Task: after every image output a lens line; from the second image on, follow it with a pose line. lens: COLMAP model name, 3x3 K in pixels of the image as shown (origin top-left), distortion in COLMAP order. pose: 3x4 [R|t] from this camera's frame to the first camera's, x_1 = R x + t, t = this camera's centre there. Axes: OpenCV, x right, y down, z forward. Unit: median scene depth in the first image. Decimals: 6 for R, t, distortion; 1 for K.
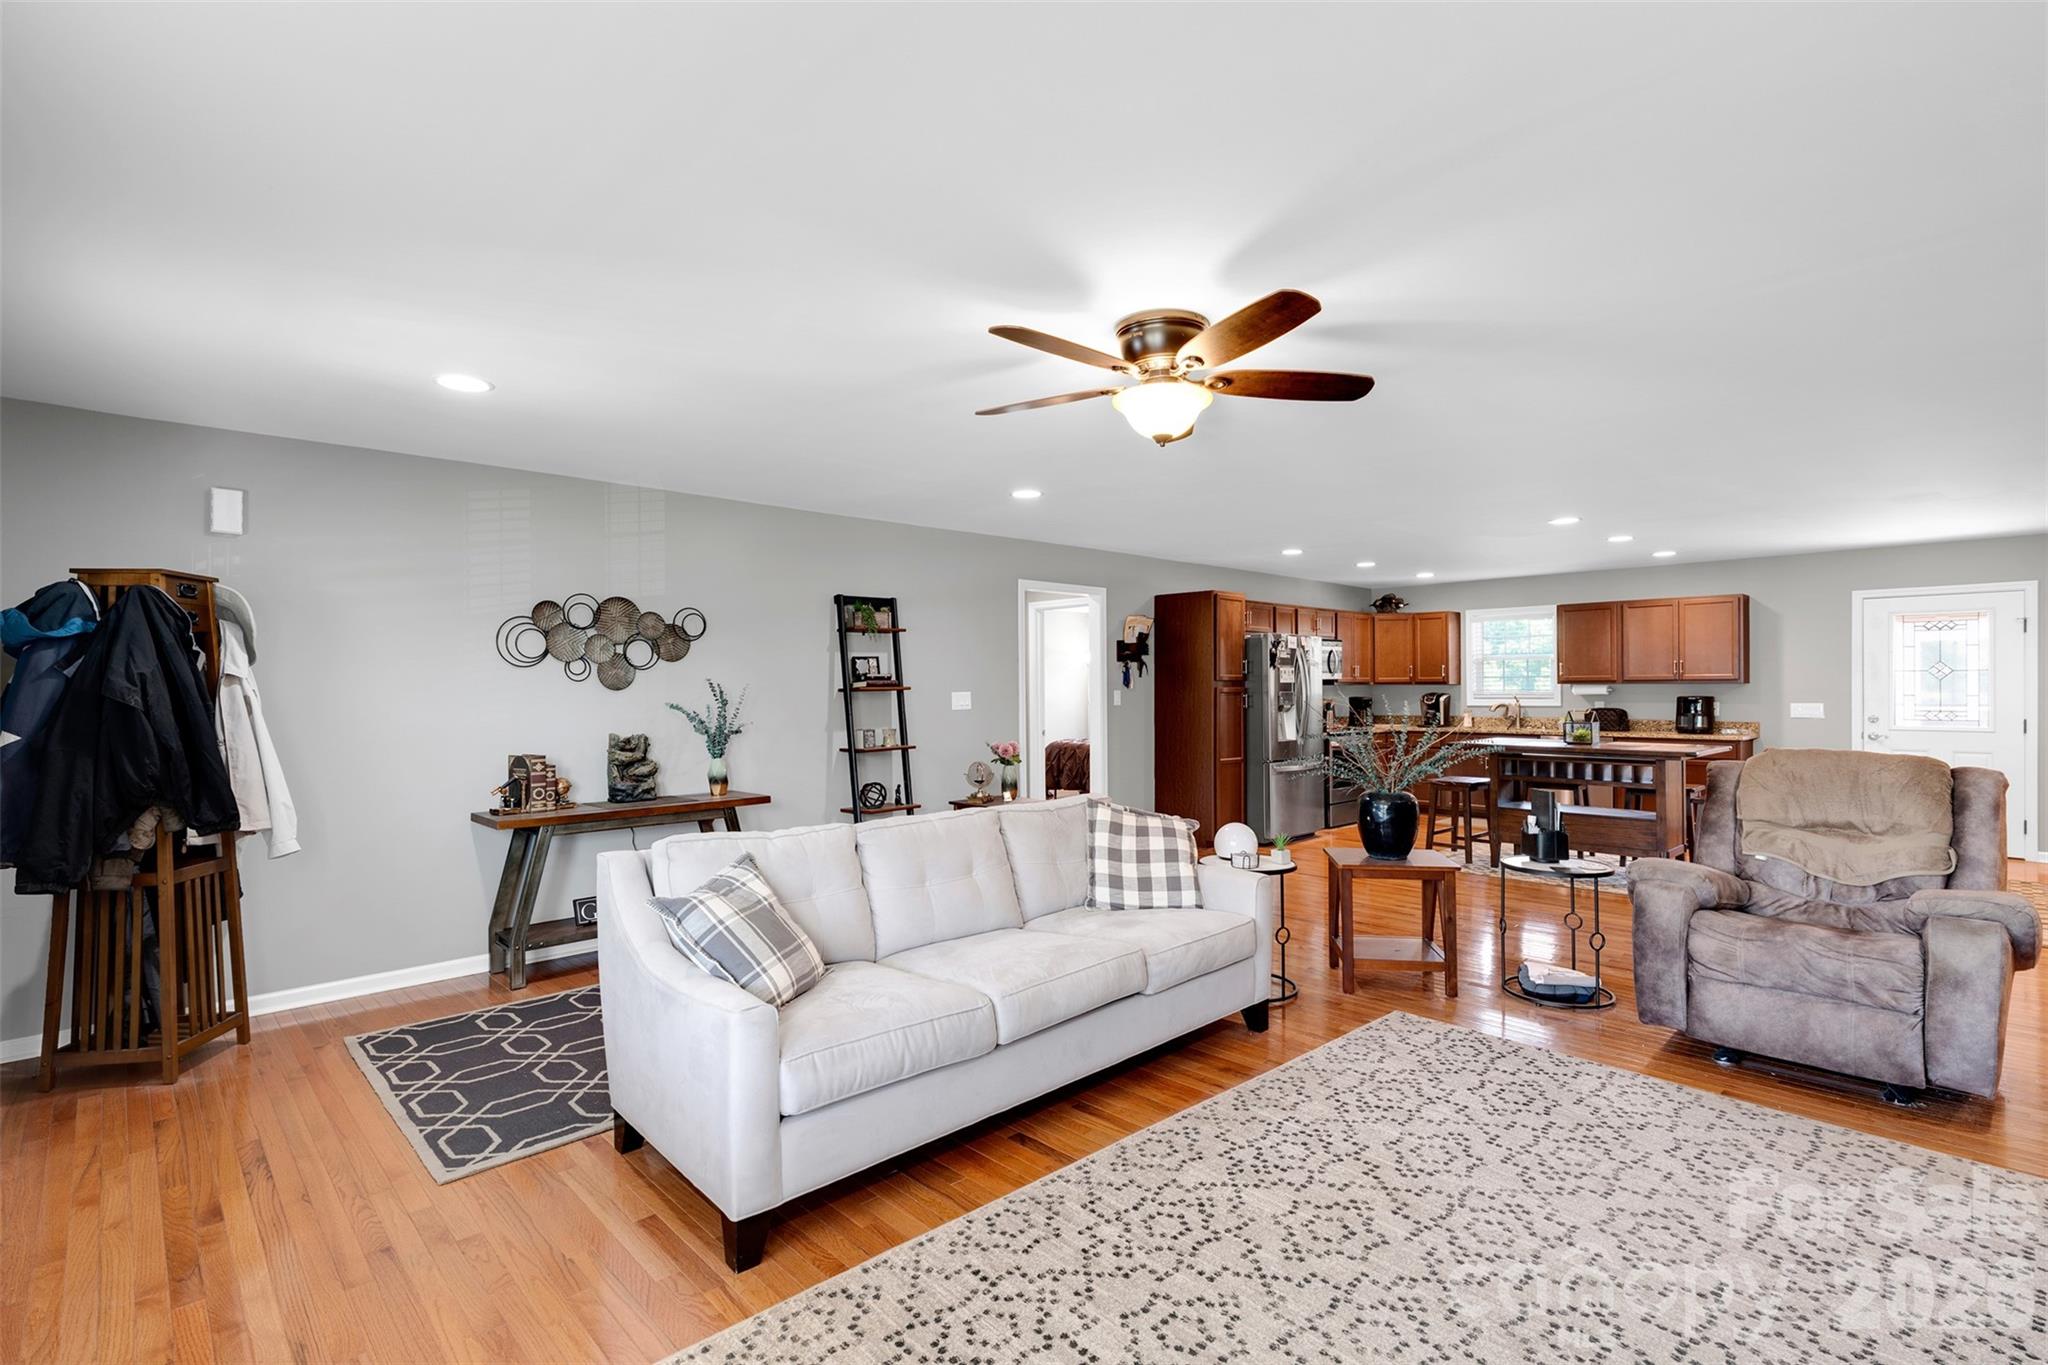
lens RADIAL K [[958.2, 0, 1024.0], [0, 958.2, 682.5], [0, 0, 1]] dist [0.001506, 0.000090]
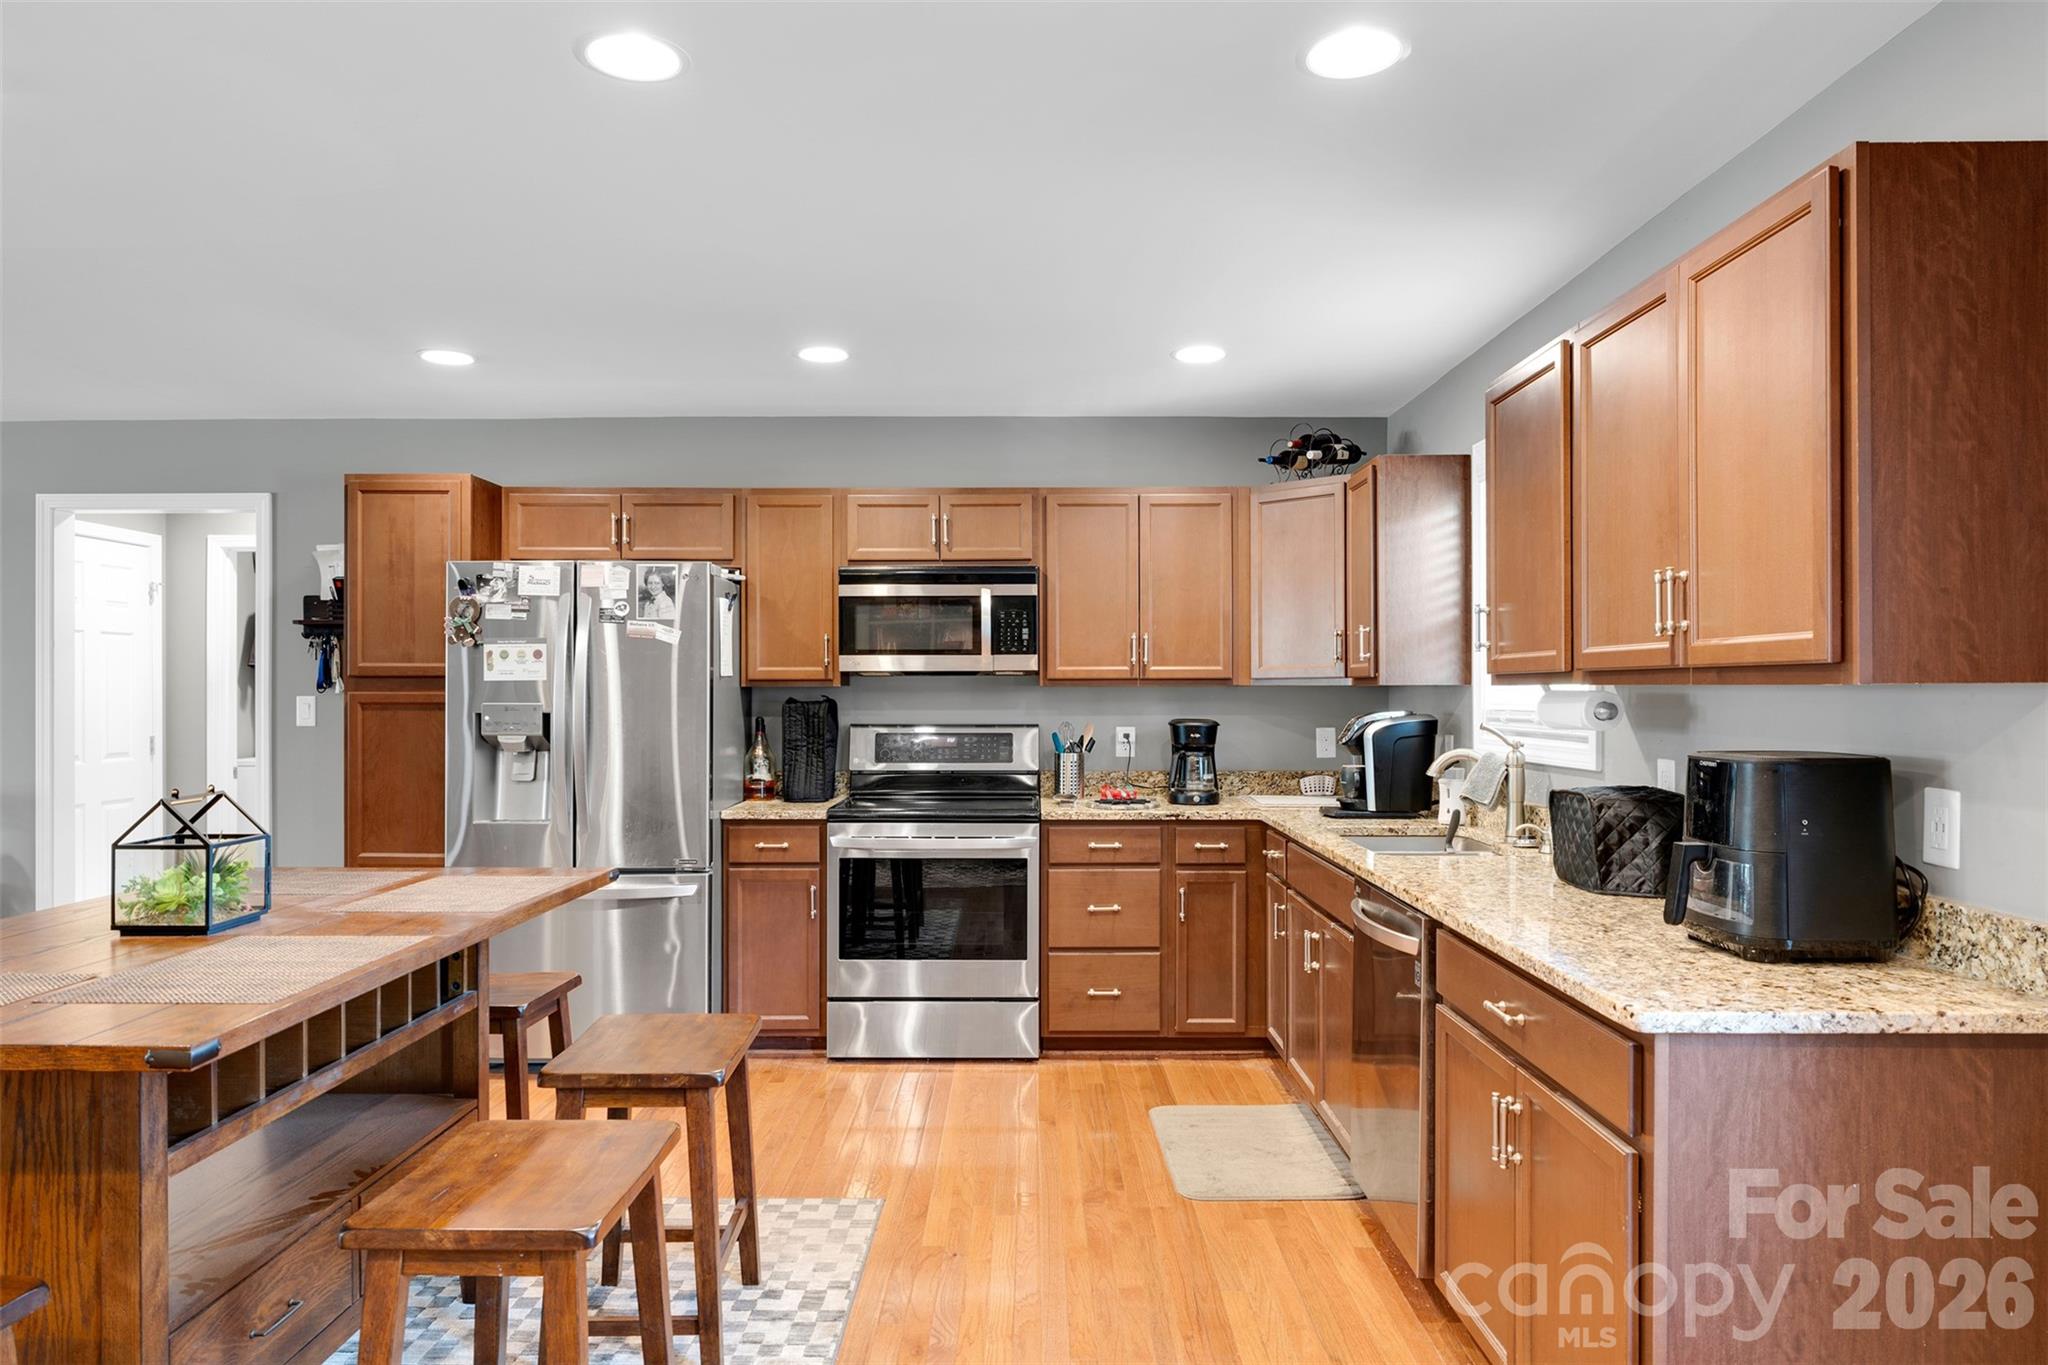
lens RADIAL K [[1302.3, 0, 1024.0], [0, 1302.3, 682.5], [0, 0, 1]] dist [-0.000554, -0.000026]
pose [[0.724608, 0.001153, -0.689160, 0.785001], [0.001239, 0.999995, 0.002975, -0.000670], [0.689160, -0.003010, 0.724603, 0.725108]]
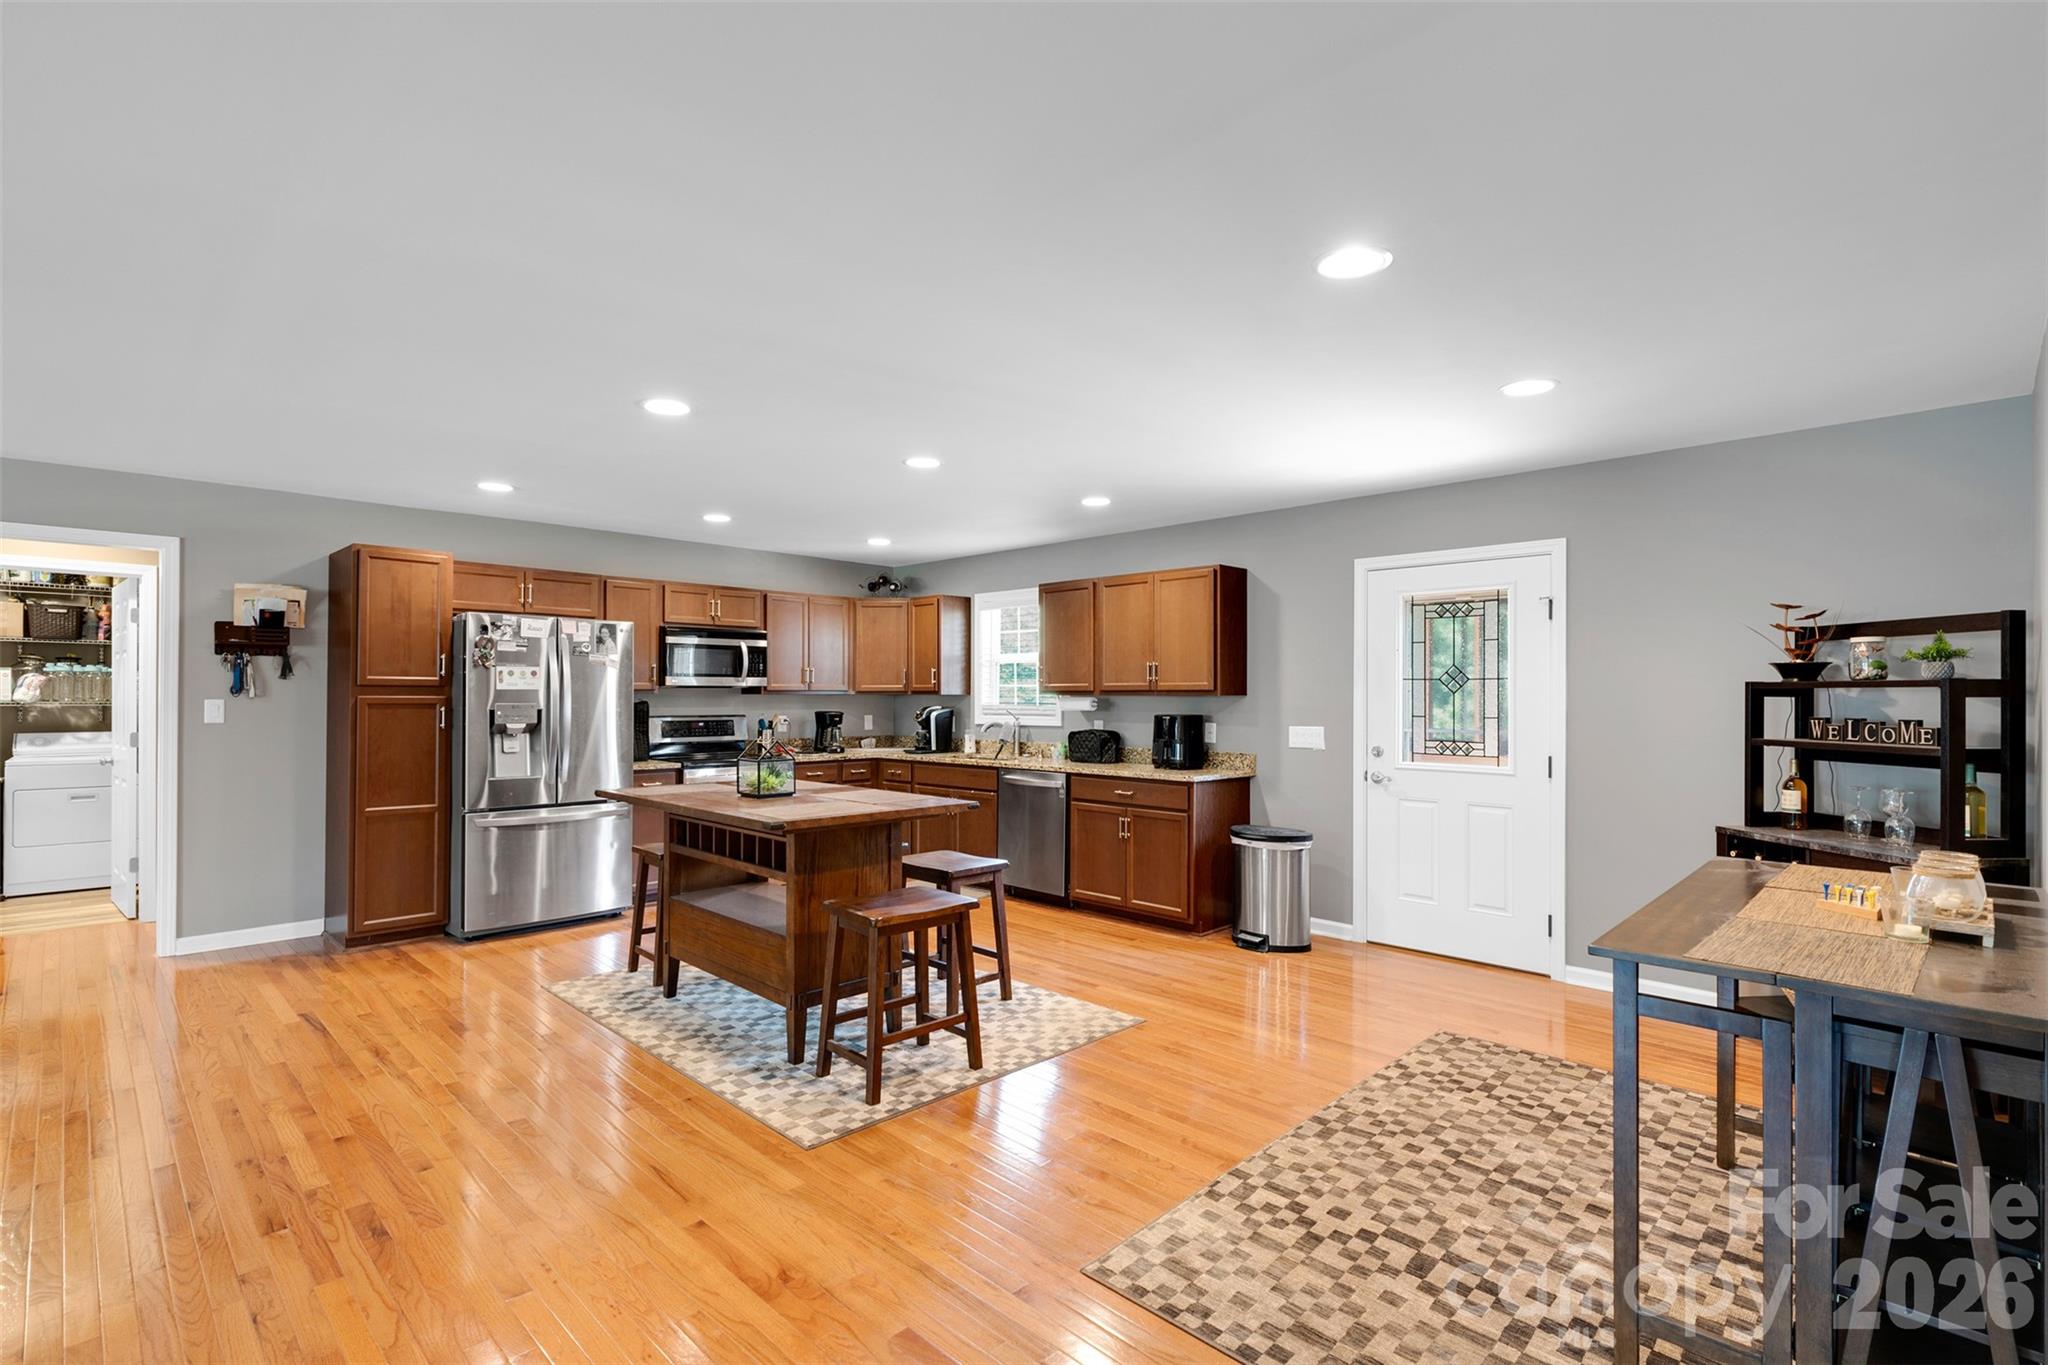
lens RADIAL K [[958.2, 0, 1024.0], [0, 958.2, 682.5], [0, 0, 1]] dist [0.001506, 0.000090]
pose [[0.999371, 0.008075, 0.034527, 0.578303], [-0.007729, 0.999918, -0.010162, -0.000752], [-0.034607, 0.009889, 0.999352, 0.323613]]
